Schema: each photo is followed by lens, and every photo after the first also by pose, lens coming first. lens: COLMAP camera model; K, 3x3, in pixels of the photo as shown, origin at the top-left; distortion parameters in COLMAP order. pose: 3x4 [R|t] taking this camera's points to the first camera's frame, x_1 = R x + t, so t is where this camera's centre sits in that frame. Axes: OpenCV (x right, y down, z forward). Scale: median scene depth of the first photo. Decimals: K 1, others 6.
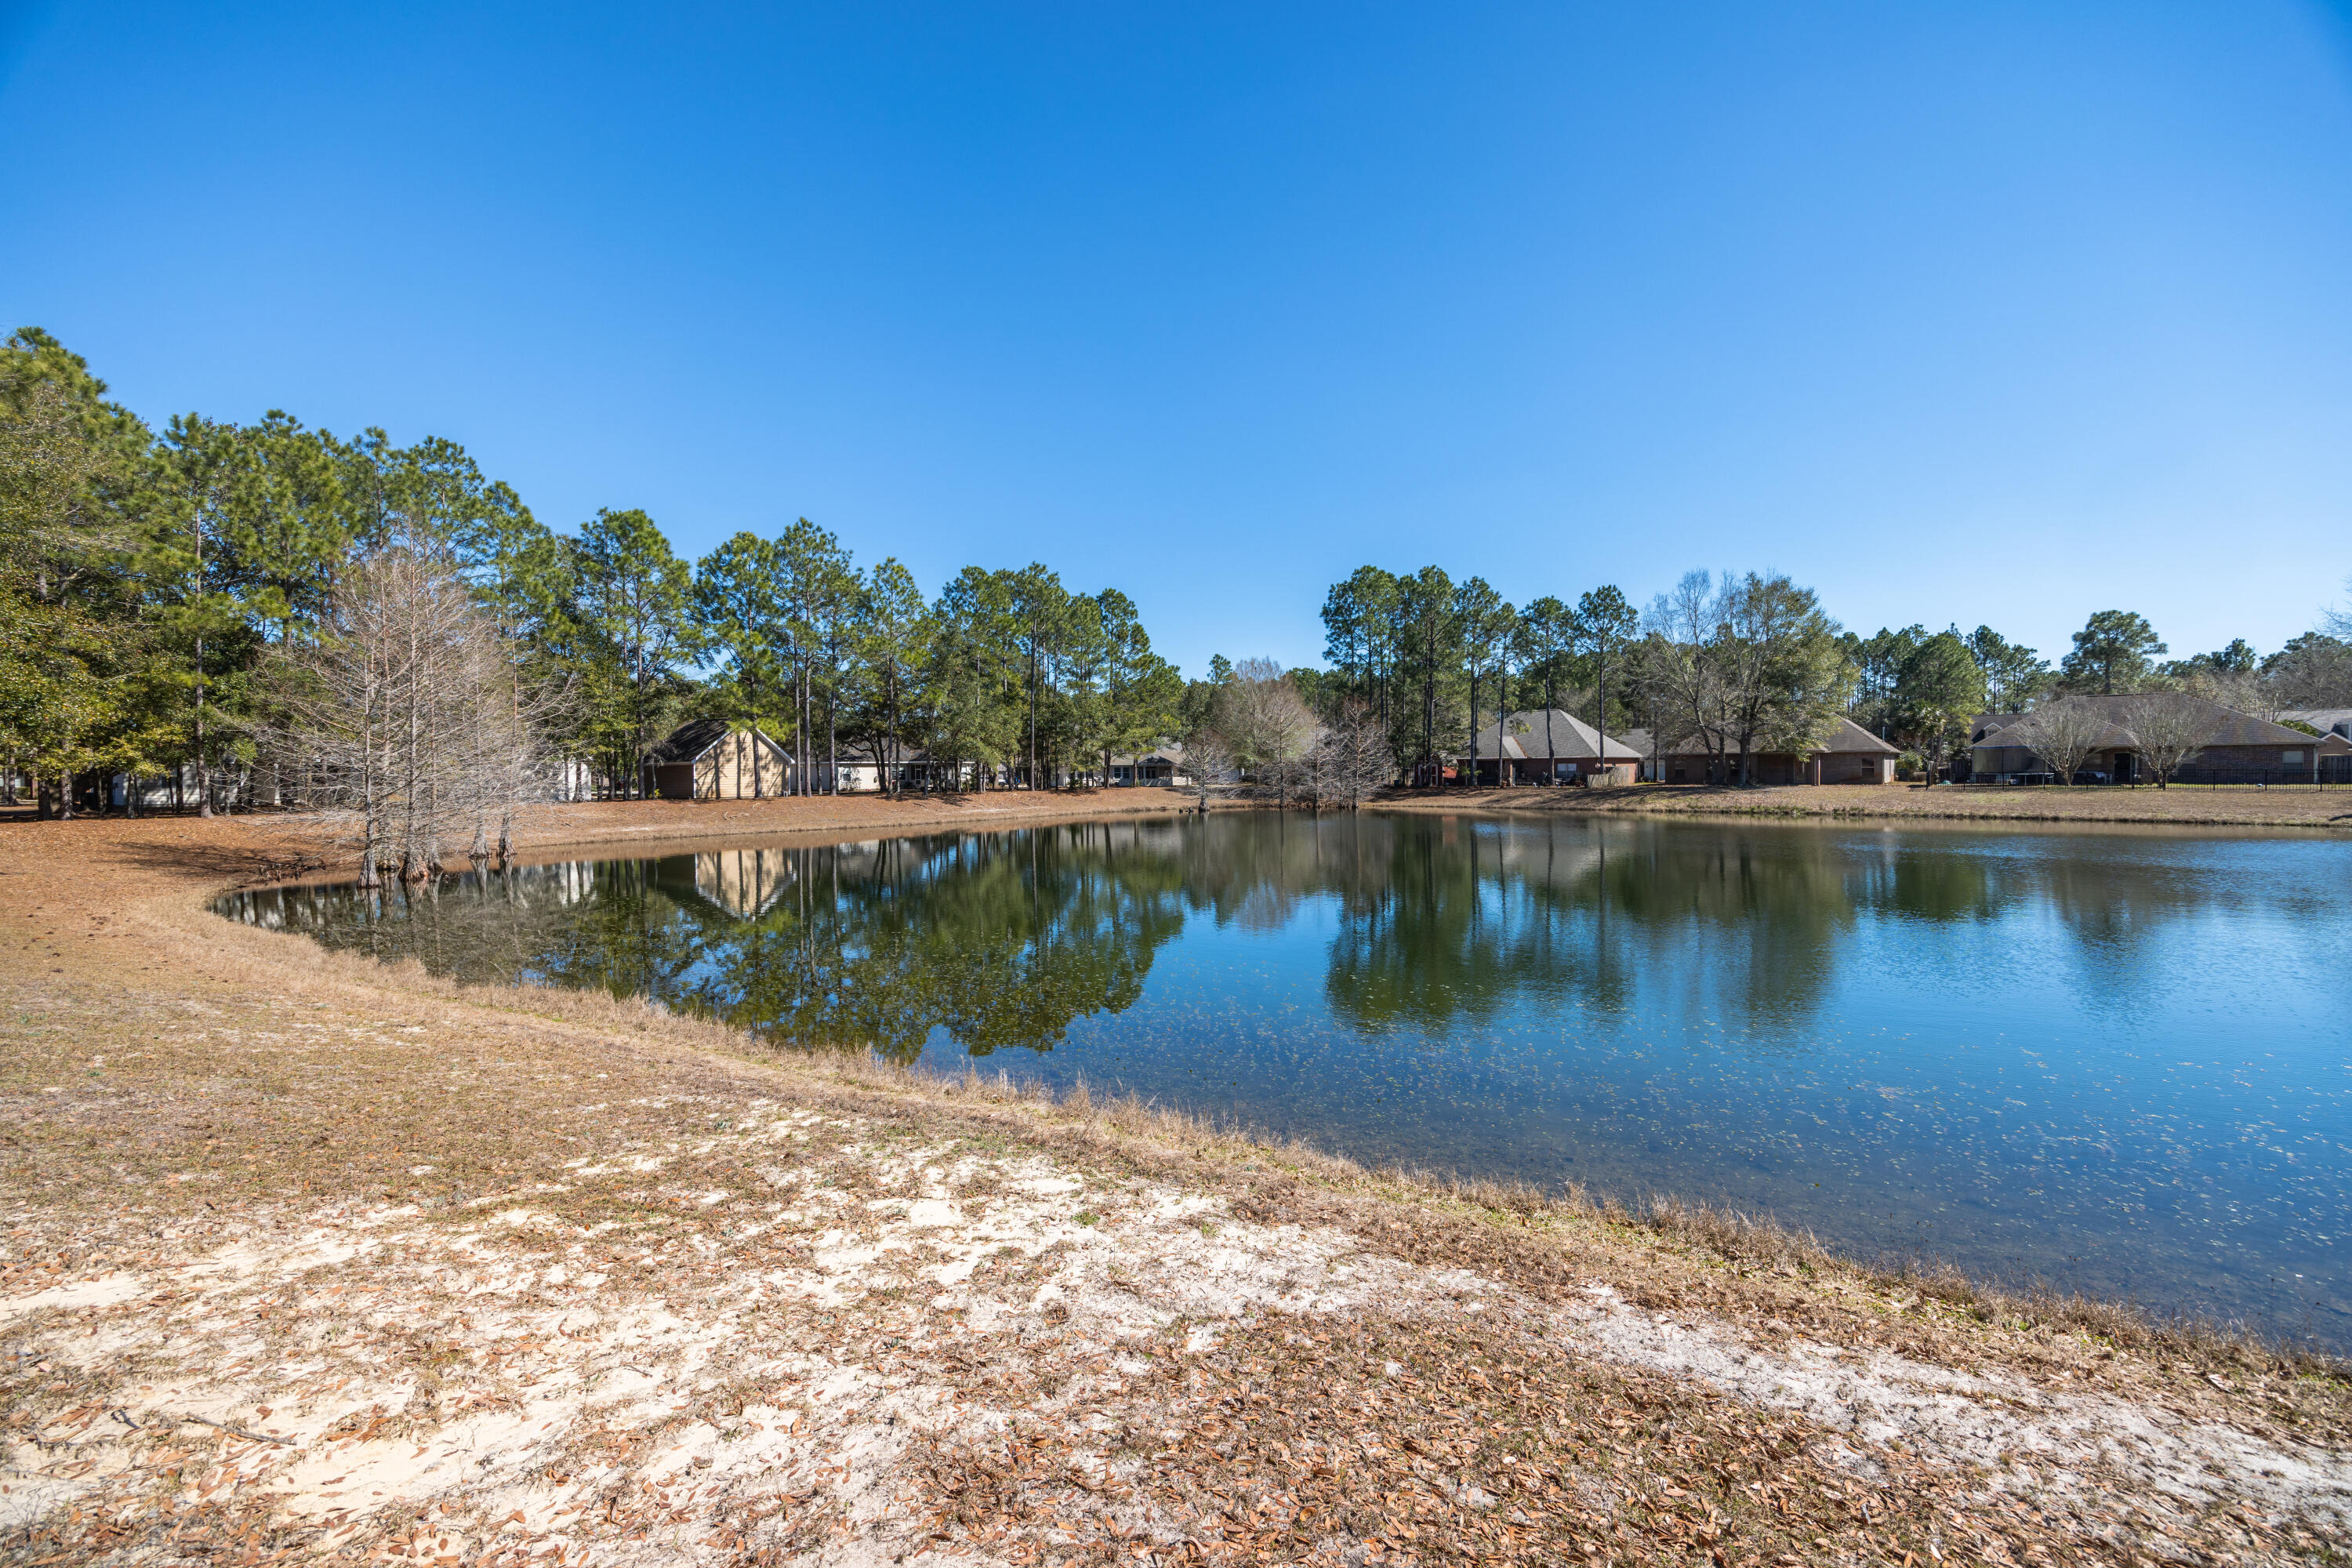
lens RADIAL K [[896.7, 0, 1177.7], [0, 896.7, 775.0], [0, 0, 1]] dist [-0.002681, 0.000837]
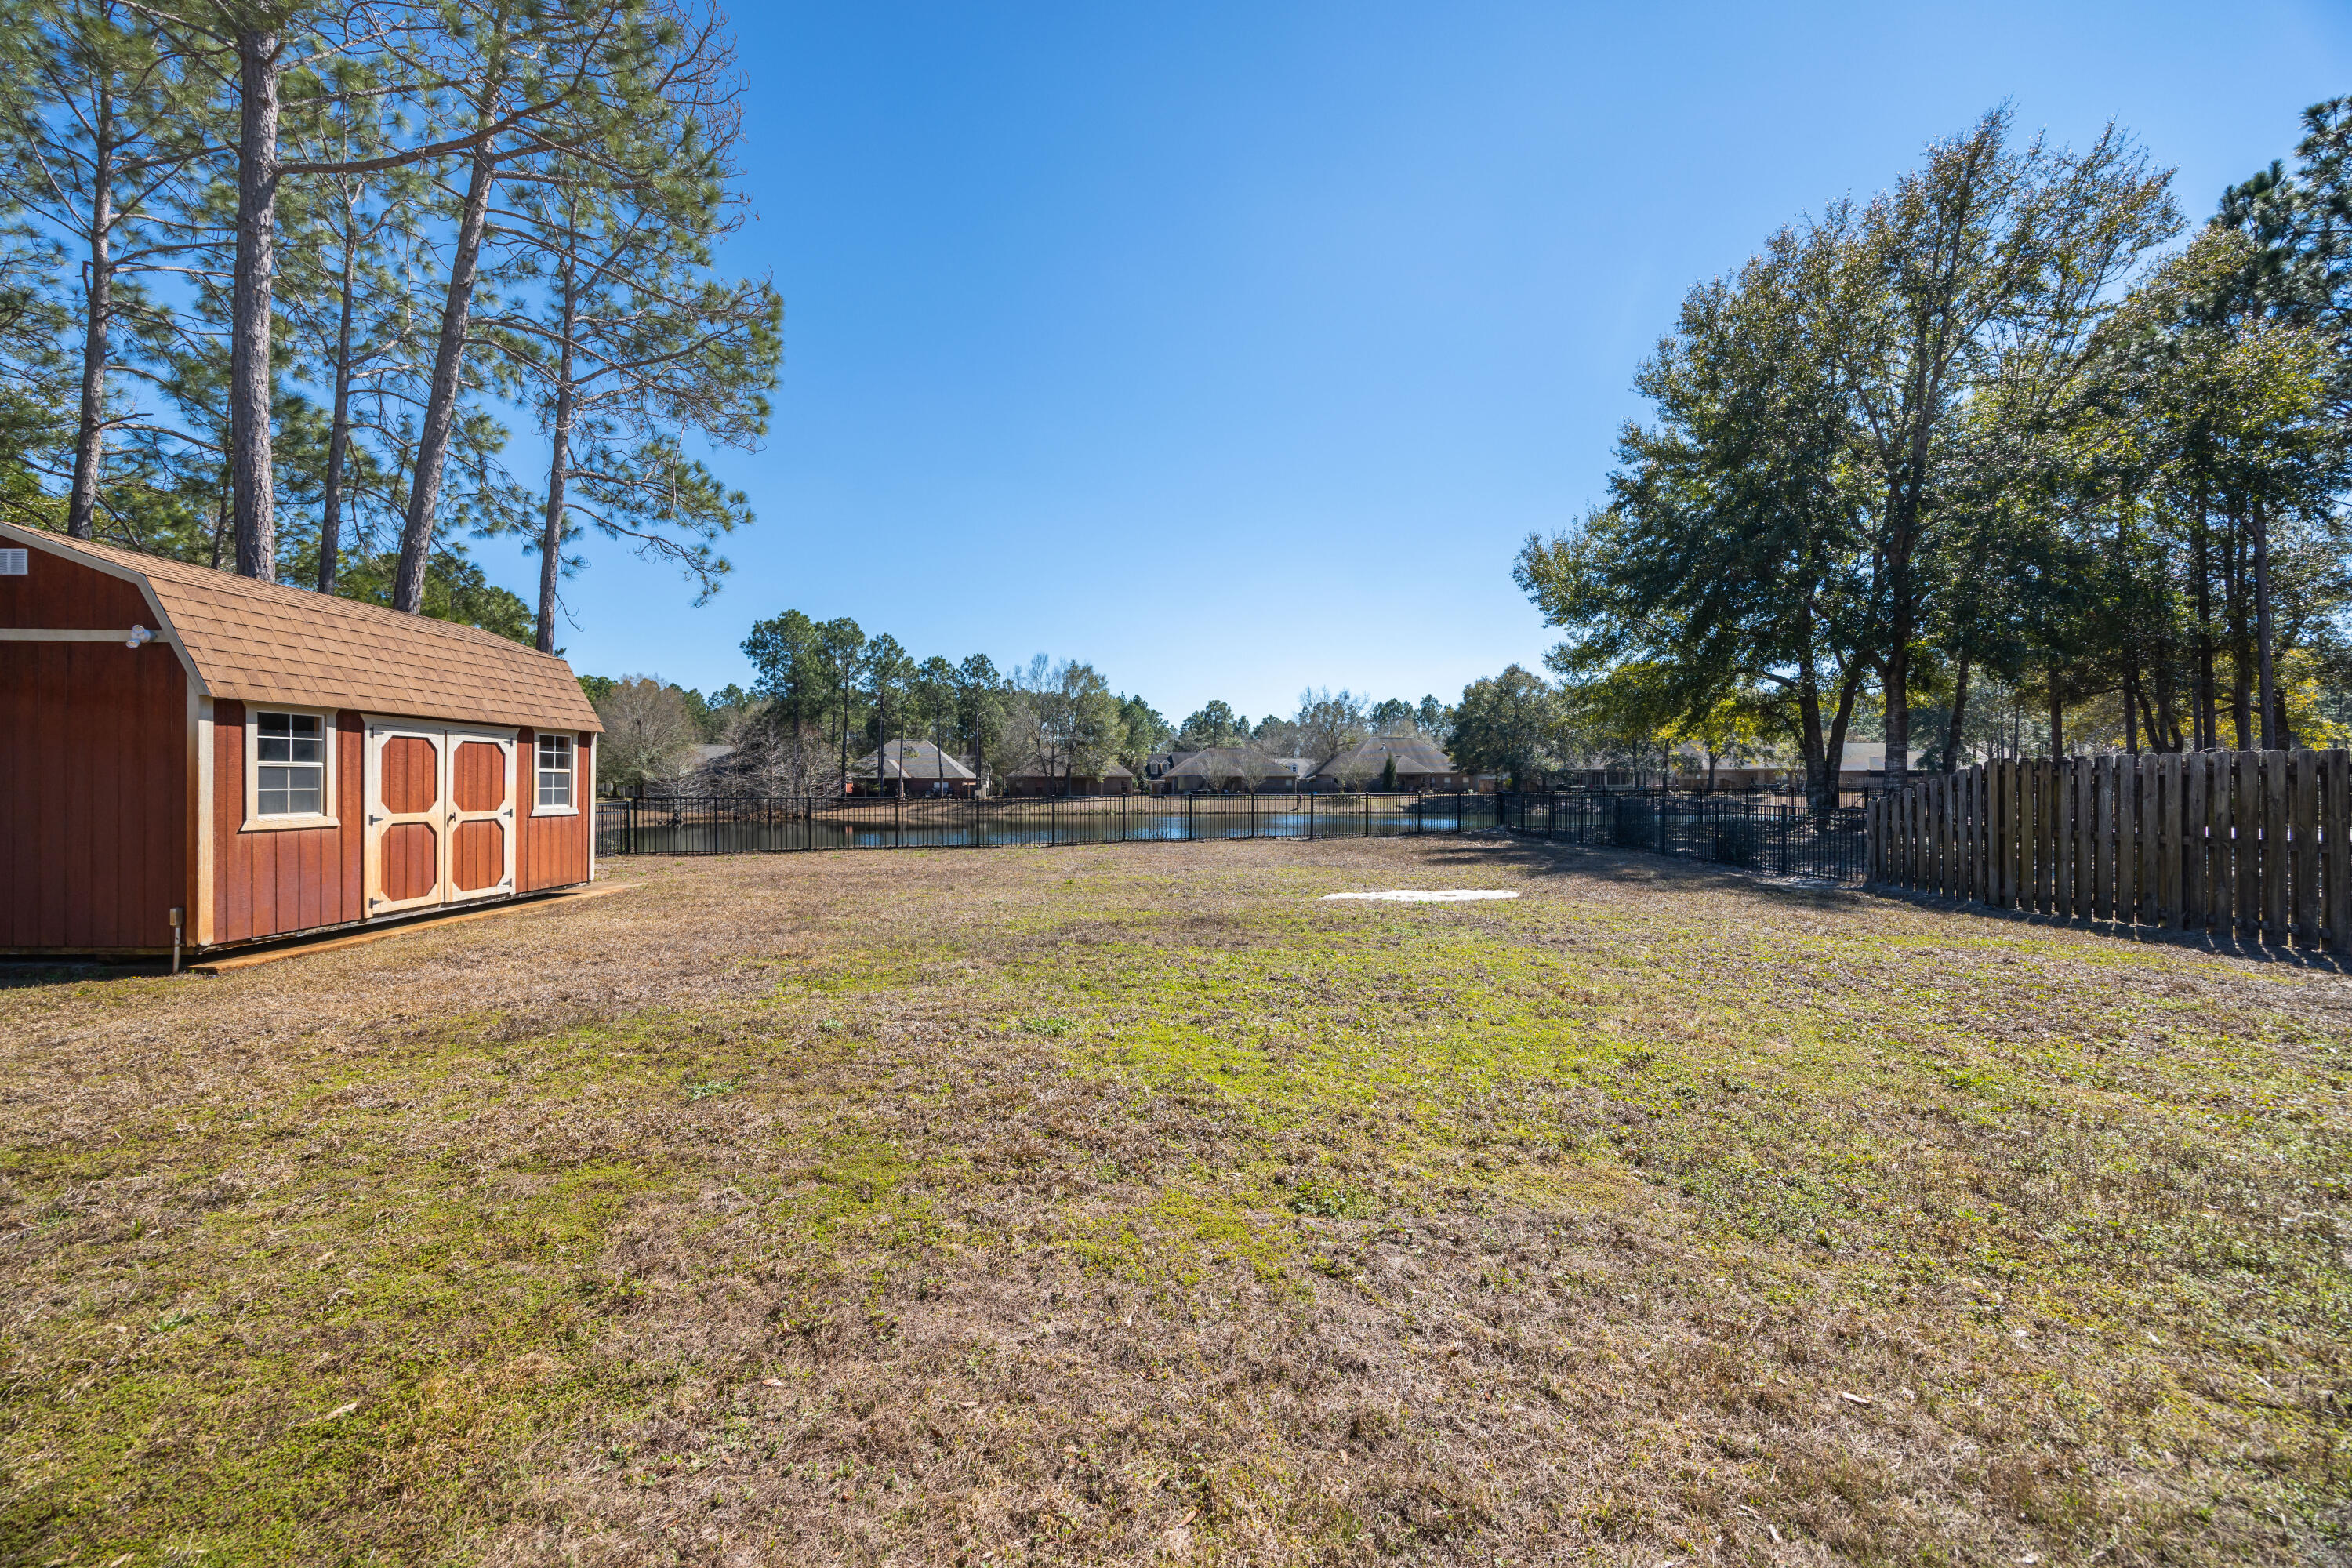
lens RADIAL K [[896.7, 0, 1181.1], [0, 896.7, 783.1], [0, 0, 1]] dist [-0.002681, 0.000837]
pose [[0.674379, 0.009852, 0.738319, -0.336628], [-0.000992, 0.999922, -0.012437, 0.005086], [-0.738384, 0.007654, 0.674337, -0.163504]]
